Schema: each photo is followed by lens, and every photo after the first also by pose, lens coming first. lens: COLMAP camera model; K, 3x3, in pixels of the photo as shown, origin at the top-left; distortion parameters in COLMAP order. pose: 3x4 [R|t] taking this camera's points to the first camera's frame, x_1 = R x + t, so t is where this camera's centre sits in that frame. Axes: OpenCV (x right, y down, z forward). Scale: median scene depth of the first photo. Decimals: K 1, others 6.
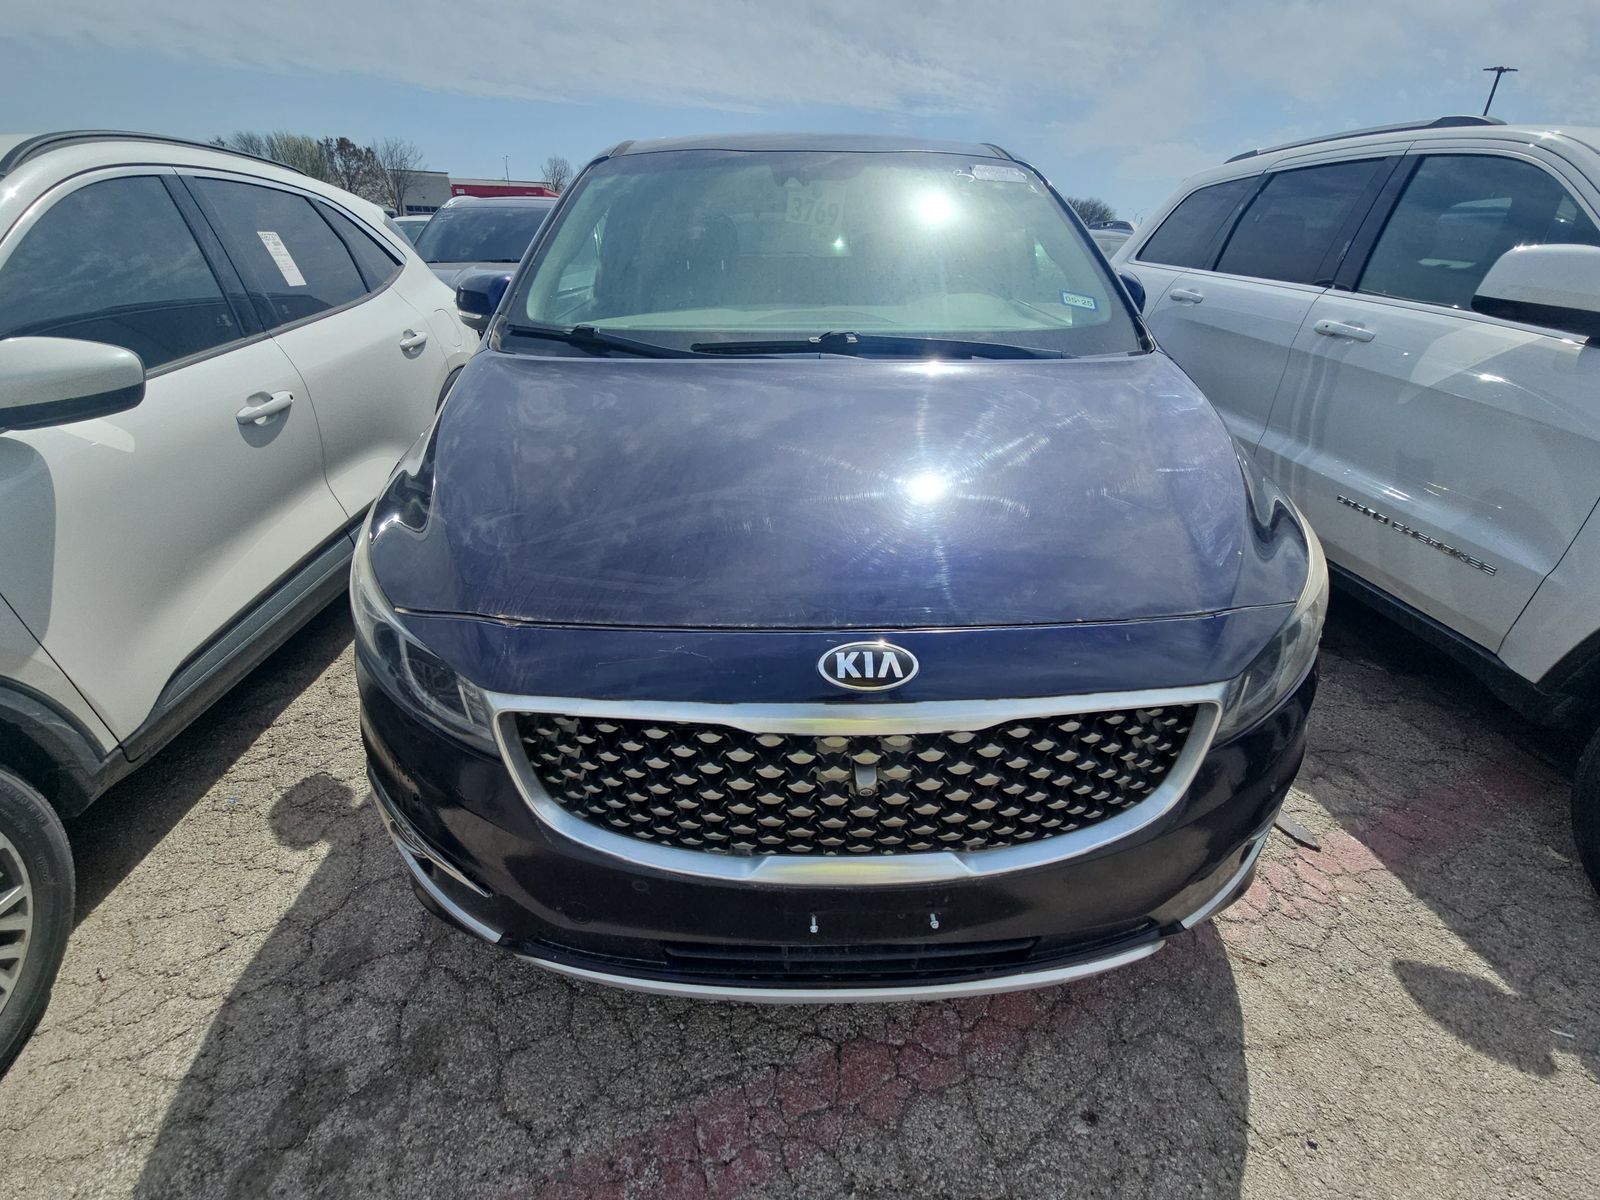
lens RADIAL K [[658.8, 0, 795.4], [0, 658.8, 613.8], [0, 0, 1]] dist [-0.001148, -0.001135]
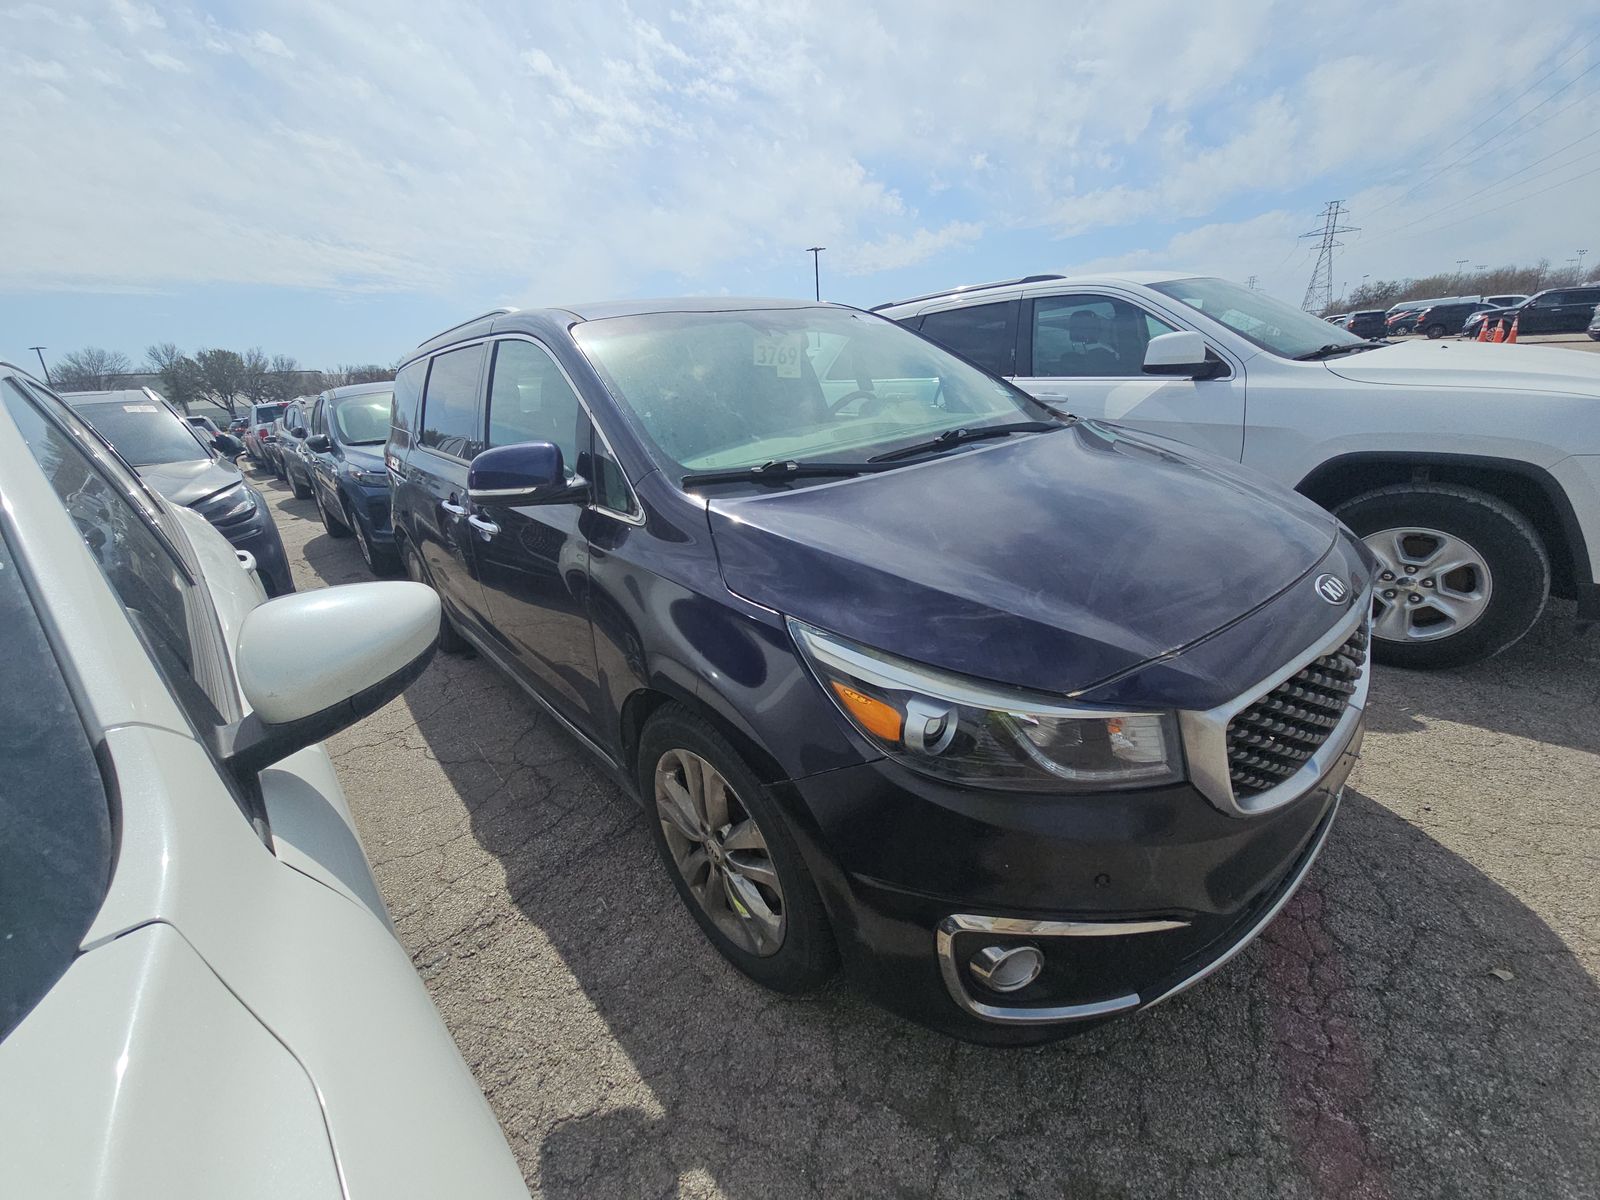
lens RADIAL K [[658.8, 0, 796.3], [0, 658.8, 586.3], [0, 0, 1]] dist [-0.001148, -0.001135]
pose [[0.778547, -0.268499, 0.567250, -1.192182], [0.386262, 0.917389, -0.095909, -0.174798], [-0.494638, 0.293776, 0.817942, 0.232332]]
